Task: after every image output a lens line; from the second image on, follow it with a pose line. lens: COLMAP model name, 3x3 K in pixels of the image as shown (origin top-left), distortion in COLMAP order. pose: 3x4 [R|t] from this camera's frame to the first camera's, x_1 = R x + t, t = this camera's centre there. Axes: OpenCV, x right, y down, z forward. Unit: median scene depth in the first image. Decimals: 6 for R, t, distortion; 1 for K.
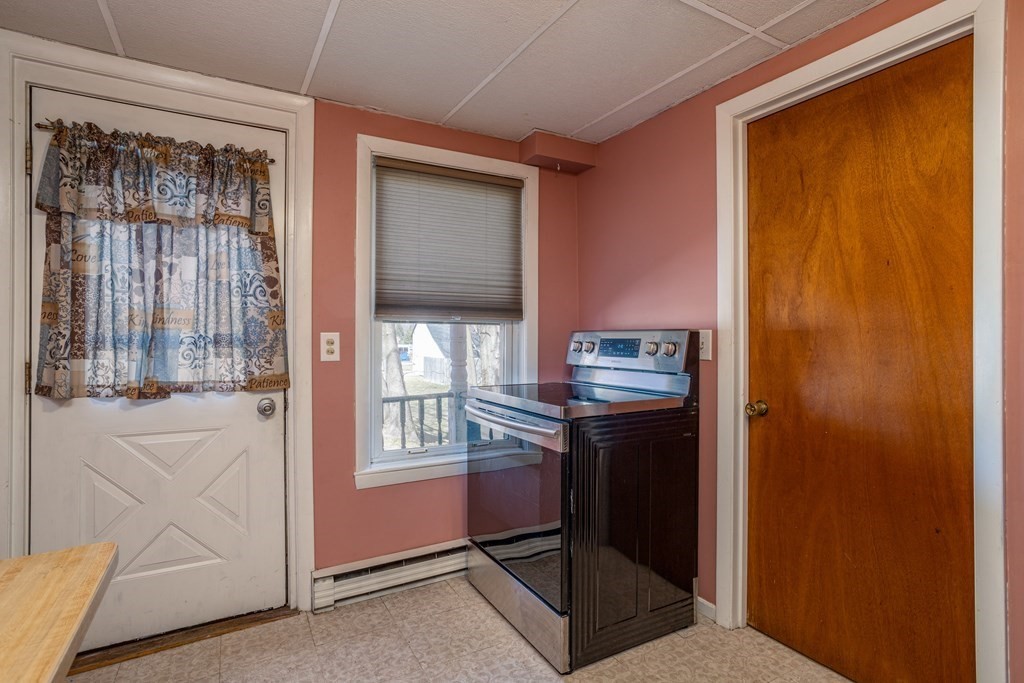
lens RADIAL K [[510.1, 0, 536.5], [0, 510.1, 337.6], [0, 0, 1]] dist [-0.040619, 0.014909]
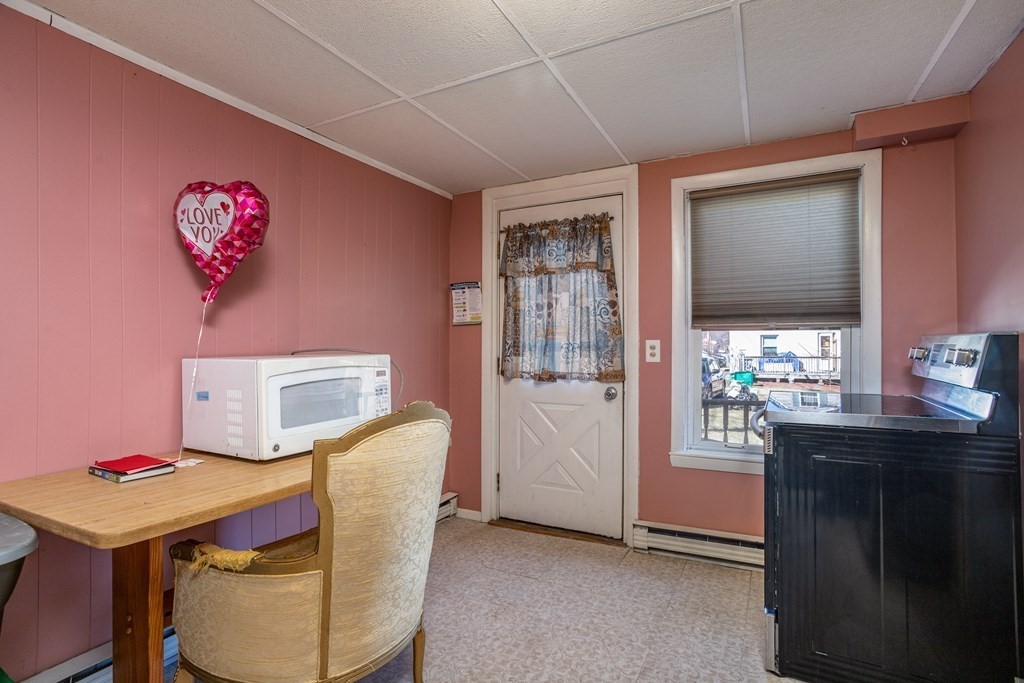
lens RADIAL K [[510.1, 0, 516.2], [0, 510.1, 343.4], [0, 0, 1]] dist [-0.040619, 0.014909]
pose [[0.537845, -0.003127, -0.843038, 0.530542], [0.003305, 0.999993, -0.001600, -0.000336], [0.843037, -0.001925, 0.537851, 0.012004]]
